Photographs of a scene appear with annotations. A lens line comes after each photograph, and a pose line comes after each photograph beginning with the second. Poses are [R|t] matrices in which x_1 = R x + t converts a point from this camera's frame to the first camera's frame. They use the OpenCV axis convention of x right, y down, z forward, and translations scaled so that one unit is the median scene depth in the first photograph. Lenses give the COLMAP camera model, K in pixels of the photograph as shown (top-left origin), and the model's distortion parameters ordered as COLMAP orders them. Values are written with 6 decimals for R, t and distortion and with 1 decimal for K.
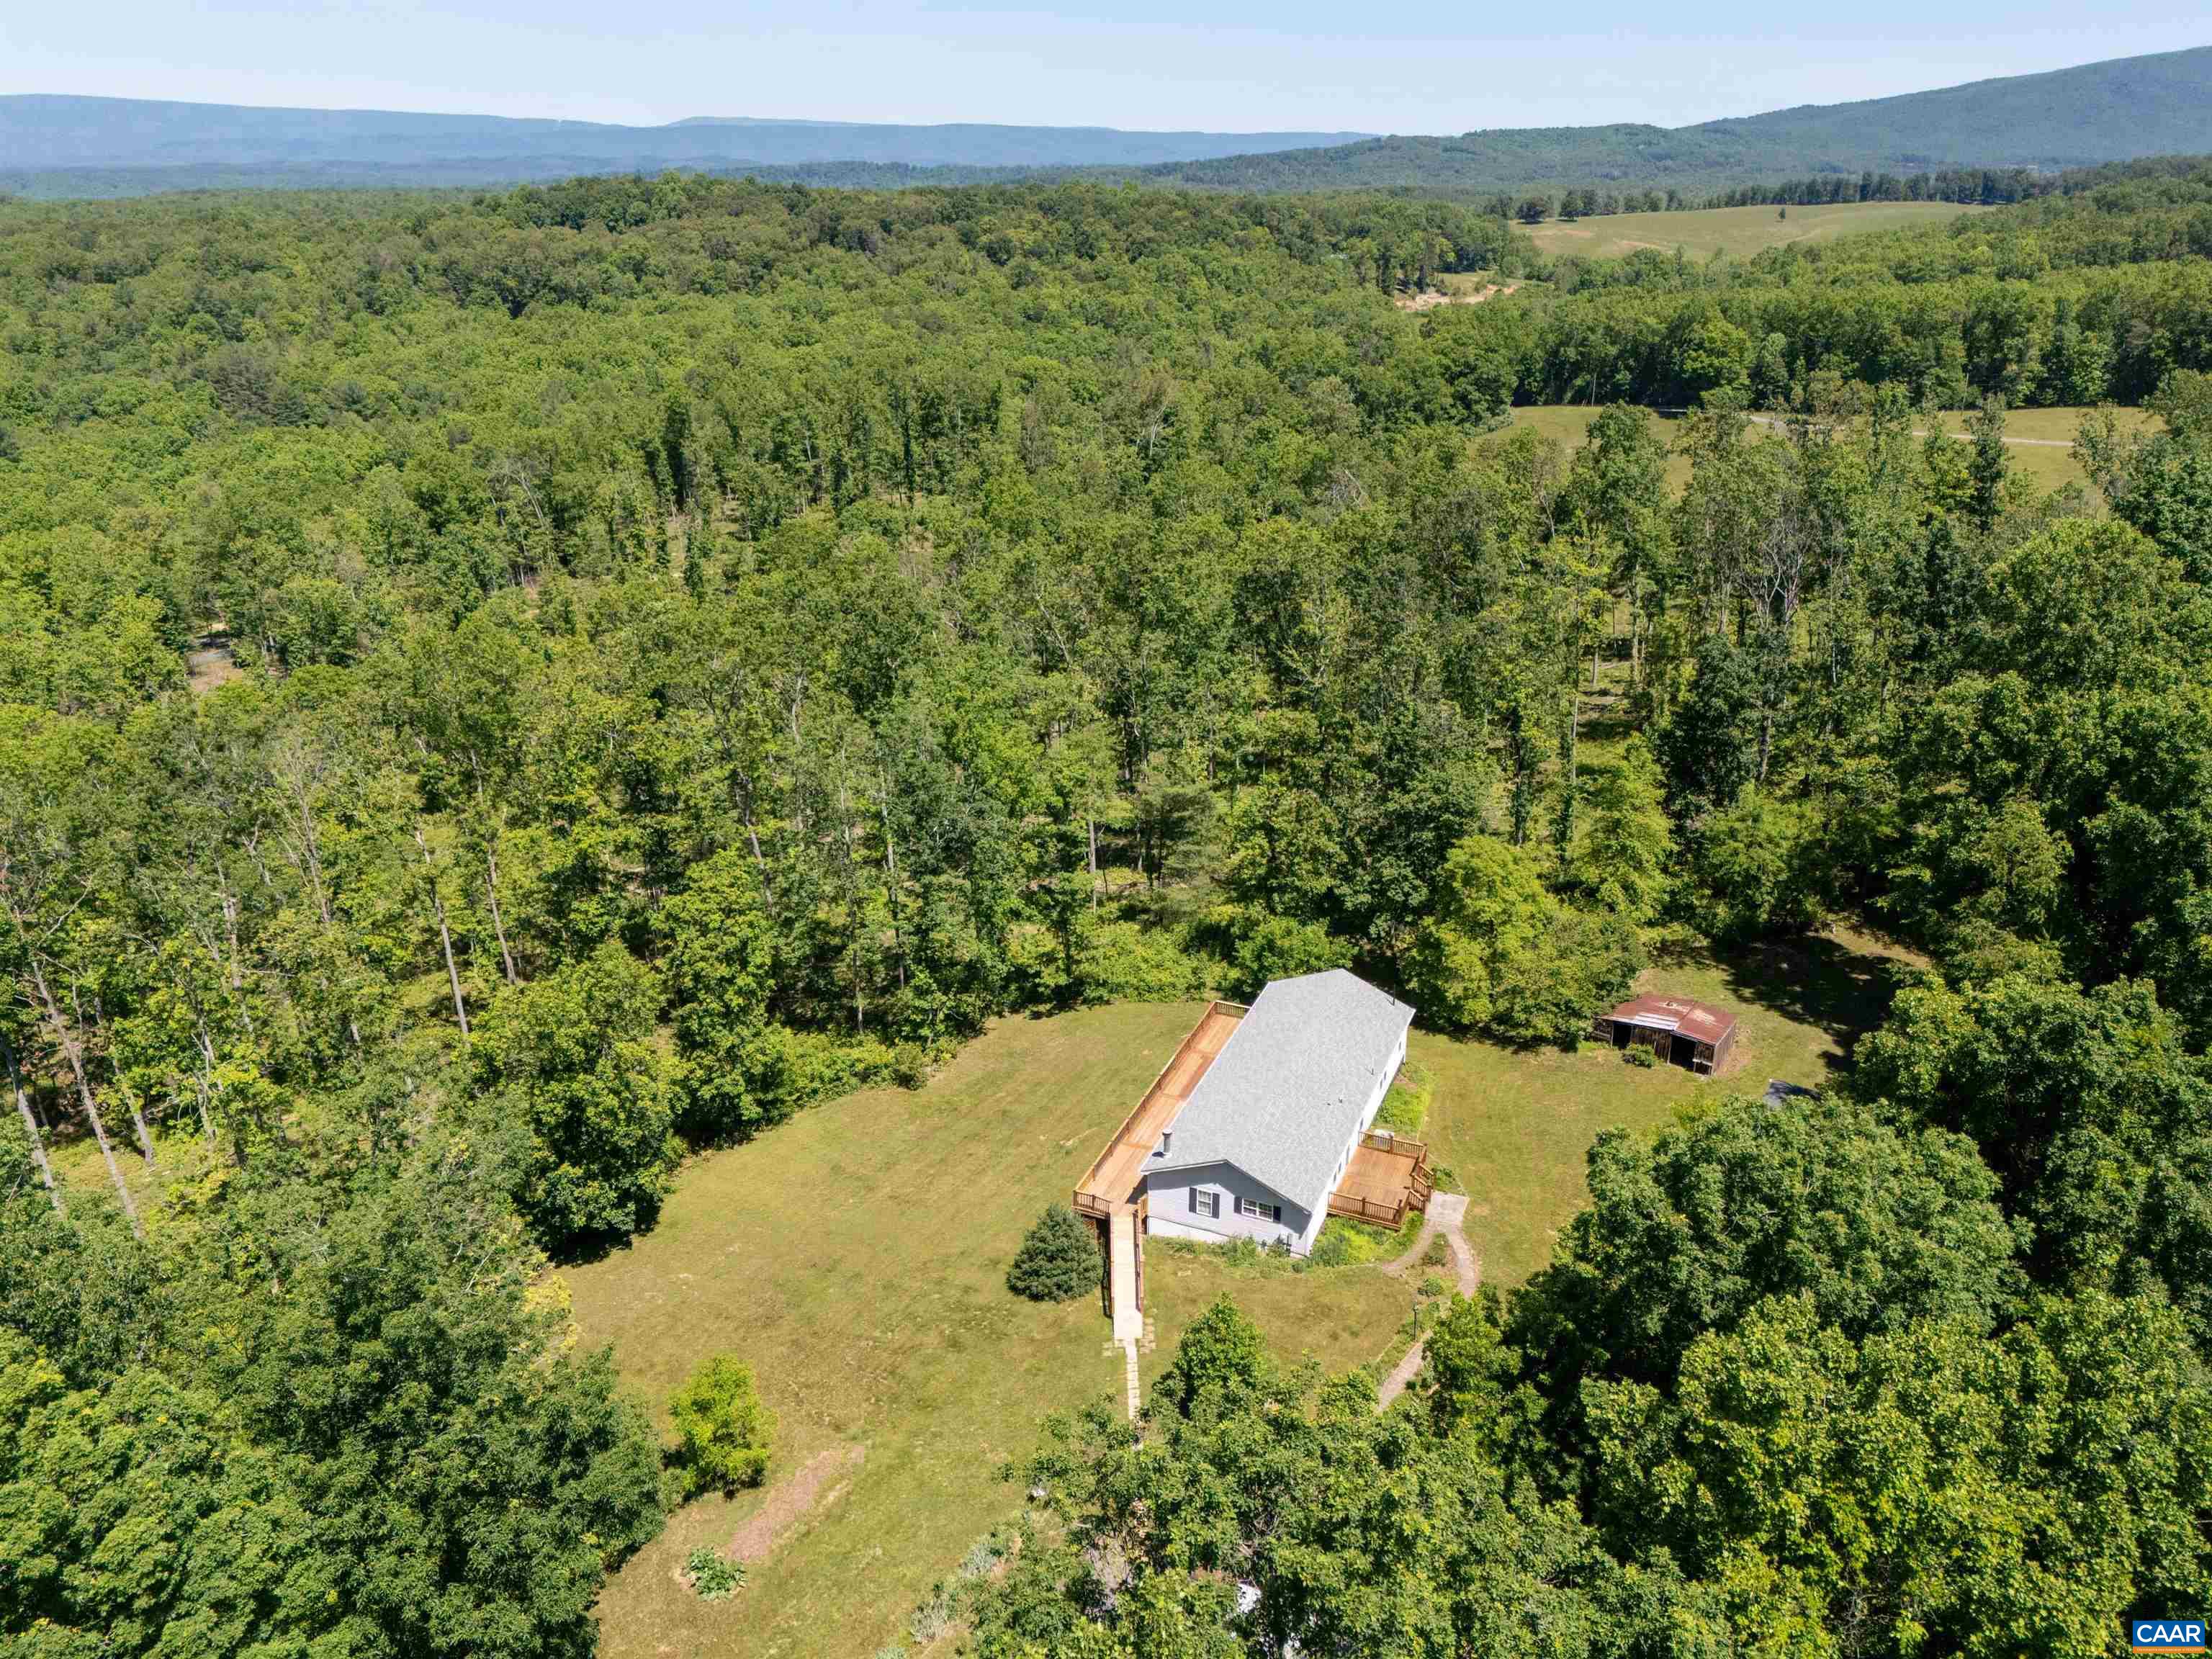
lens RADIAL K [[1610.5, 0, 1106.0], [0, 1610.5, 829.5], [0, 0, 1]] dist [0.065326, -0.057763]
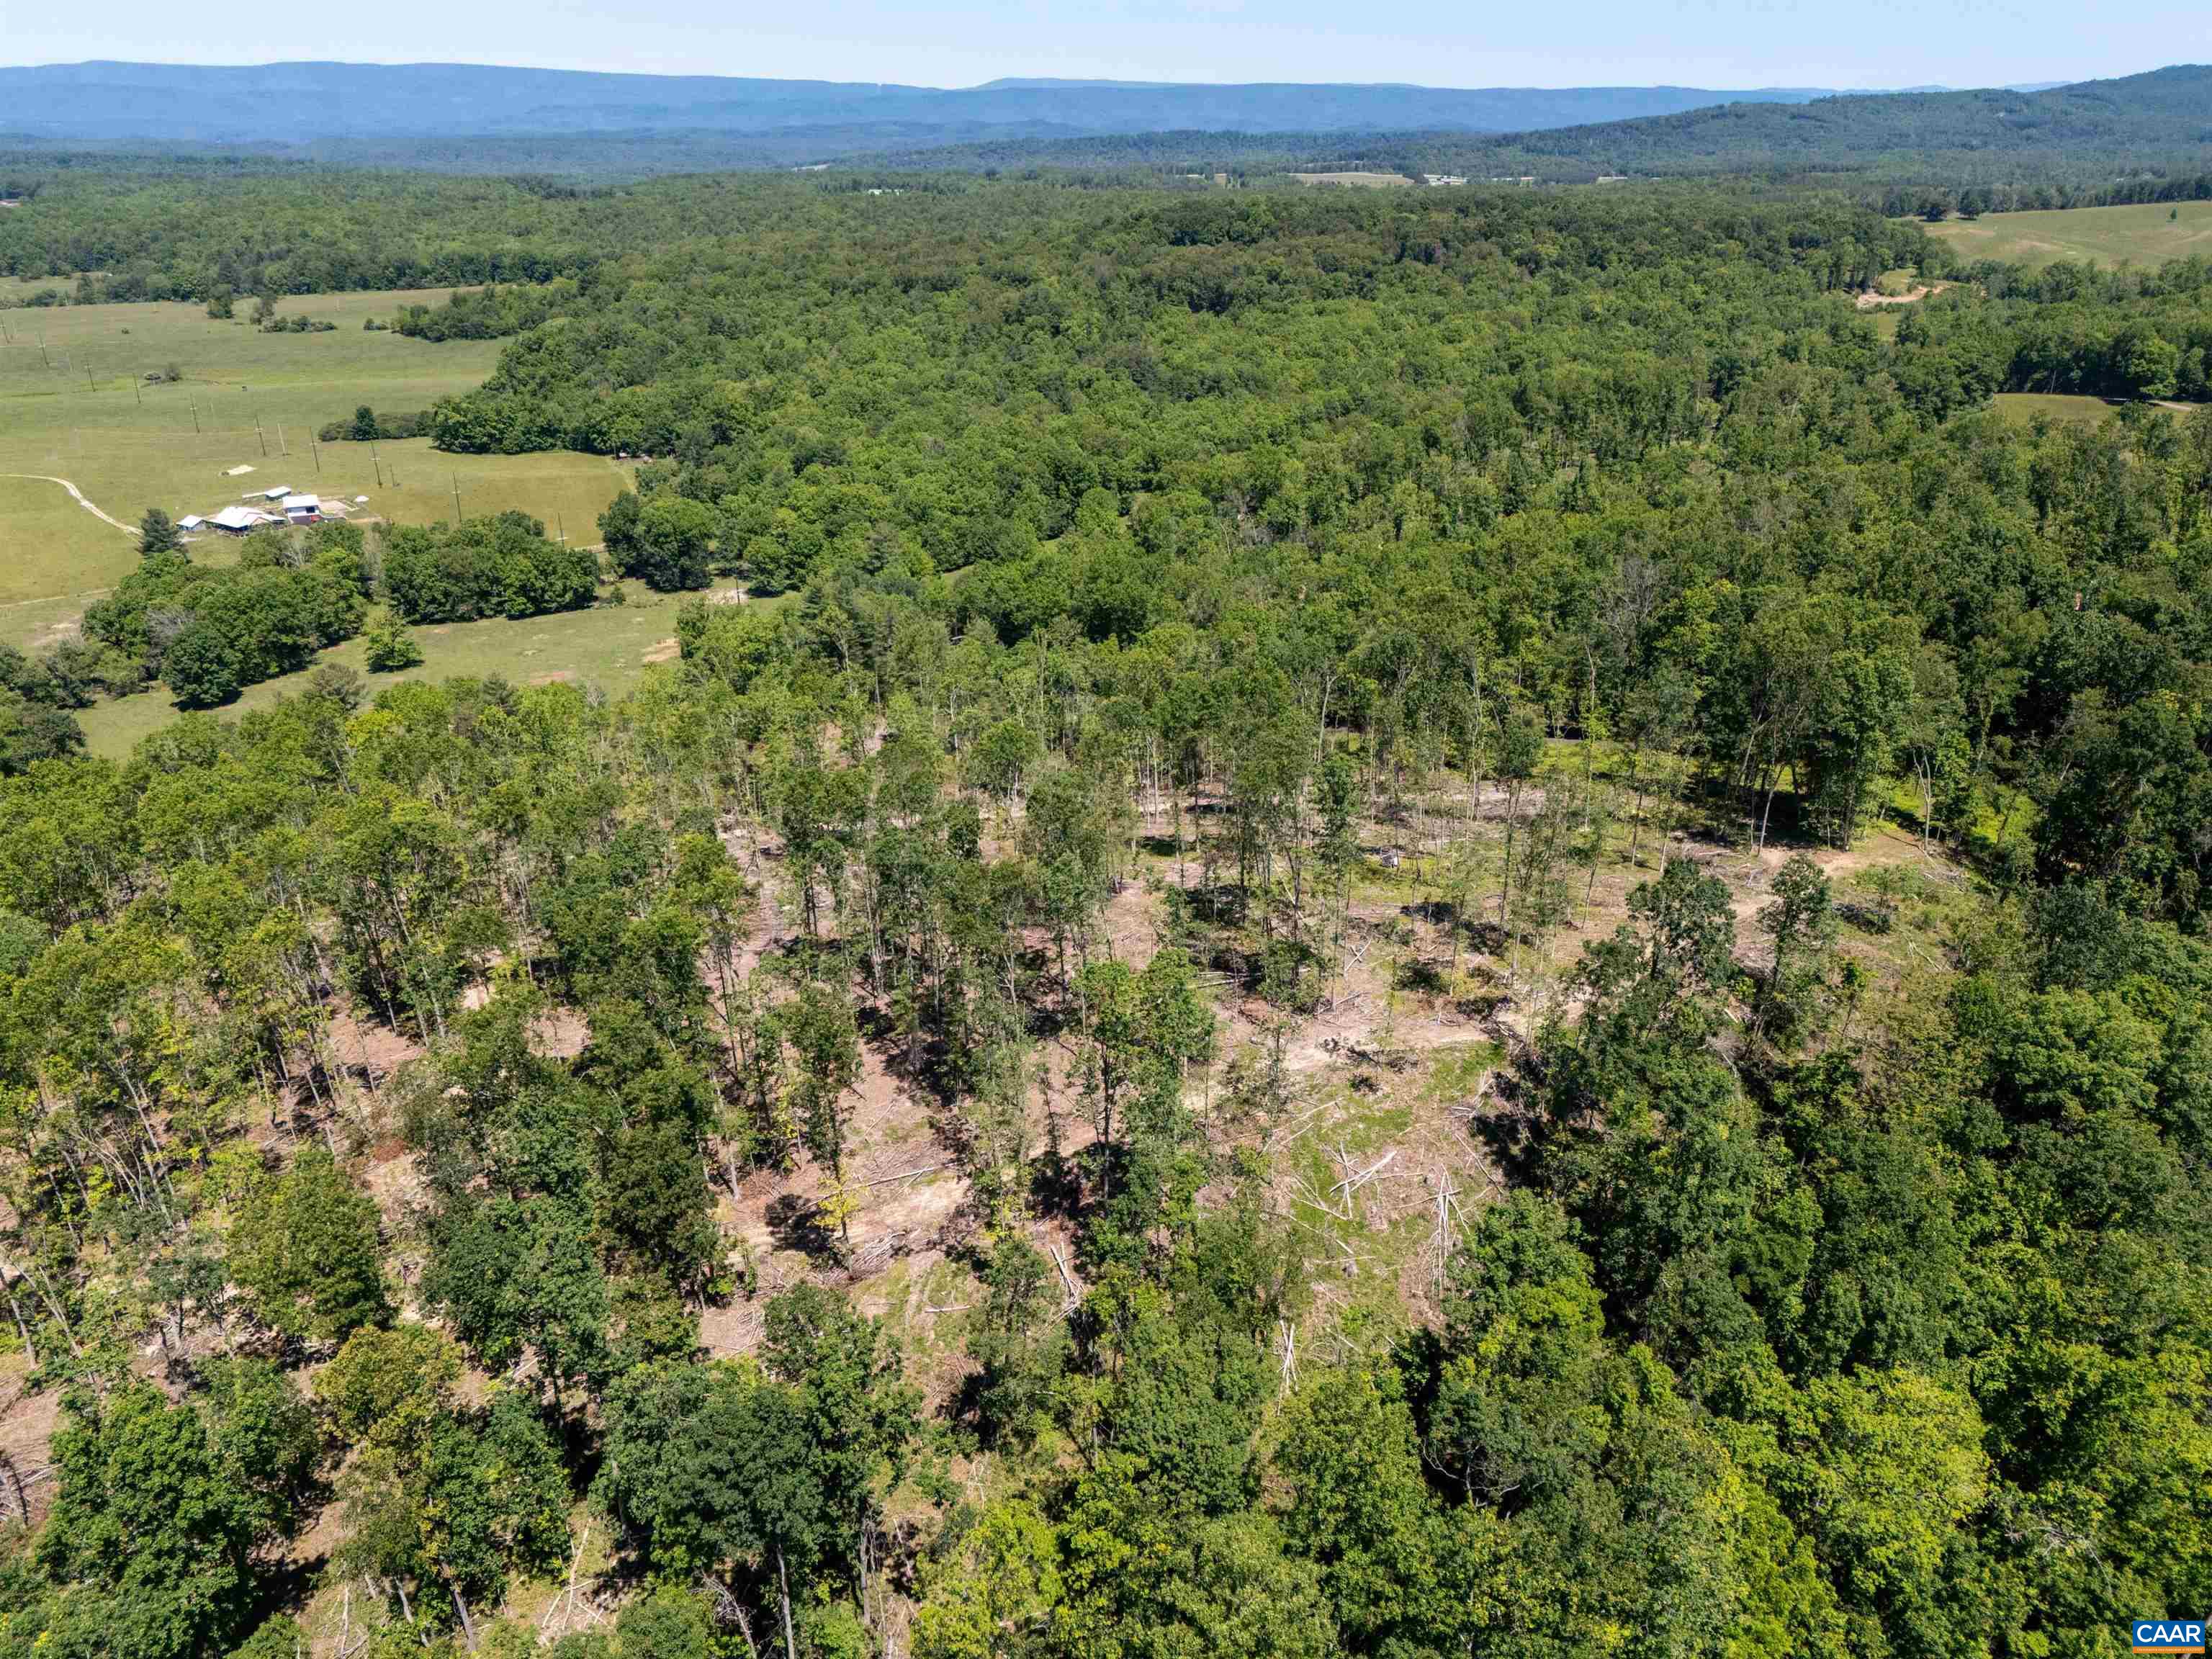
lens RADIAL K [[1610.5, 0, 1106.0], [0, 1610.5, 829.5], [0, 0, 1]] dist [0.065326, -0.057763]
pose [[0.987021, 0.062033, -0.148128, -0.308913], [-0.058595, 0.997904, 0.027463, 0.141788], [0.149521, -0.018426, 0.988587, -0.603009]]
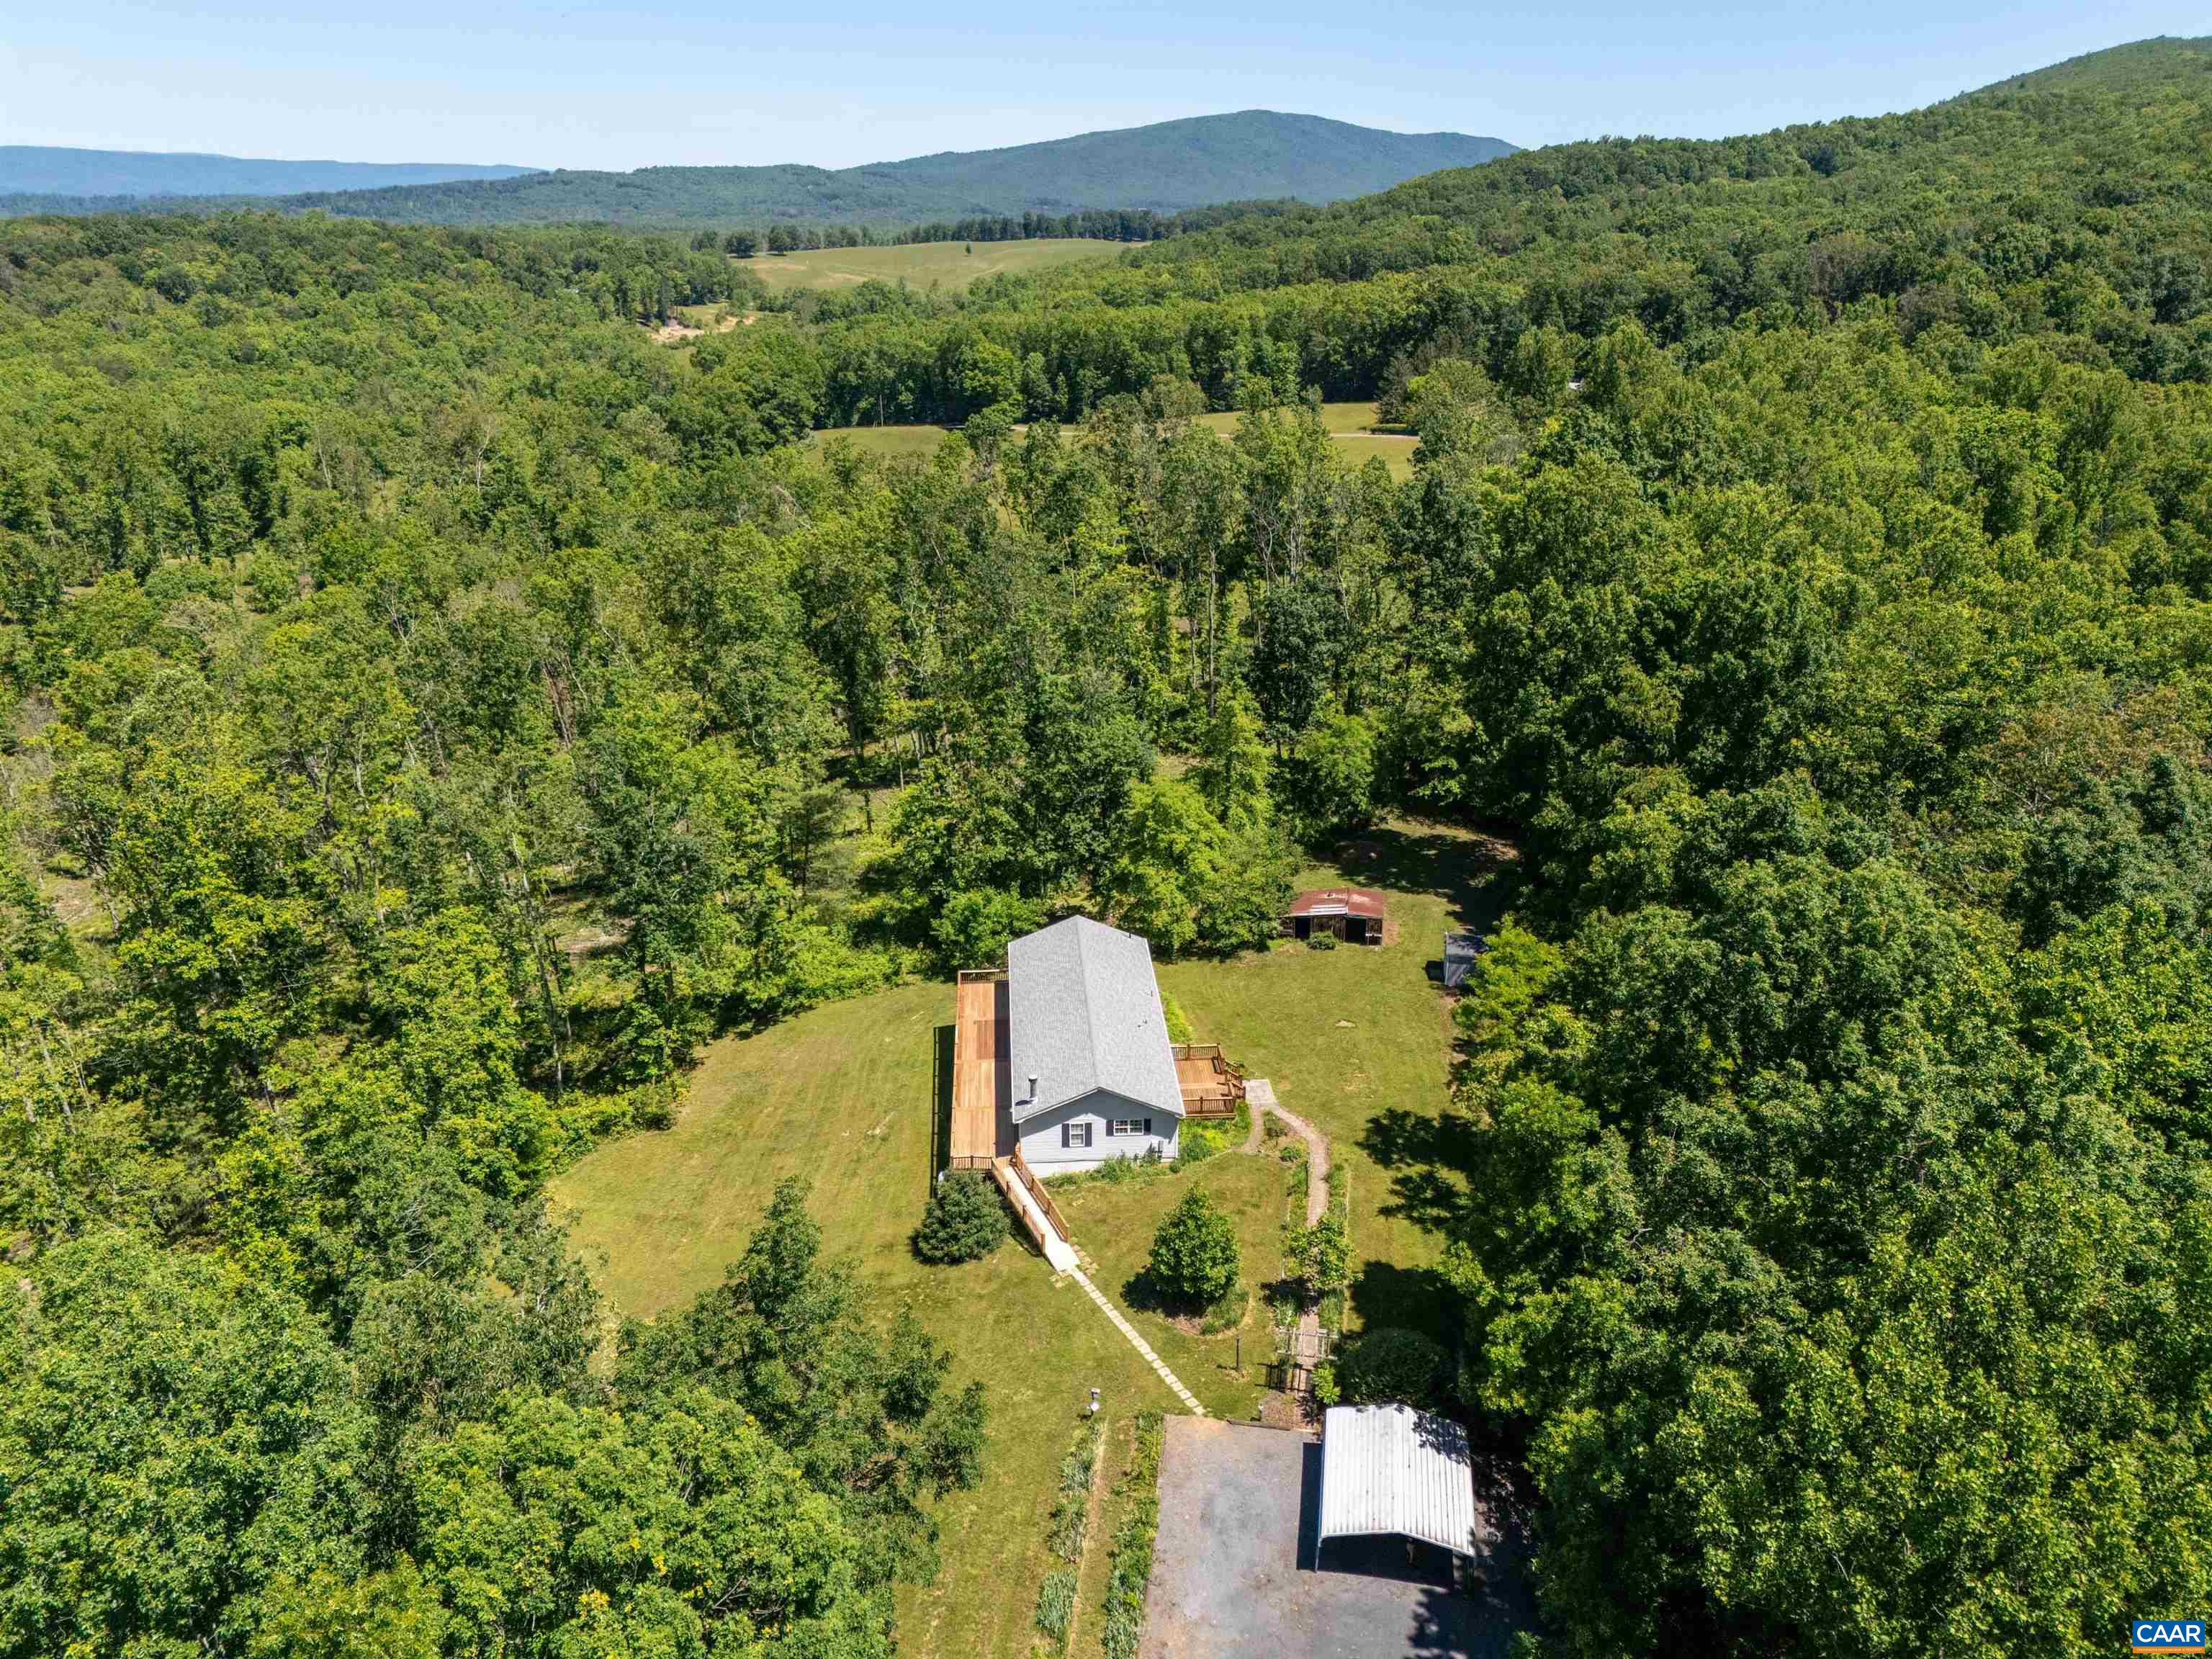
lens RADIAL K [[1610.5, 0, 1106.0], [0, 1610.5, 829.5], [0, 0, 1]] dist [0.065326, -0.057763]
pose [[0.893320, -0.159590, 0.420132, -0.059231], [0.167768, 0.985668, 0.017690, 0.002929], [-0.416934, 0.054682, 0.907291, 0.002577]]
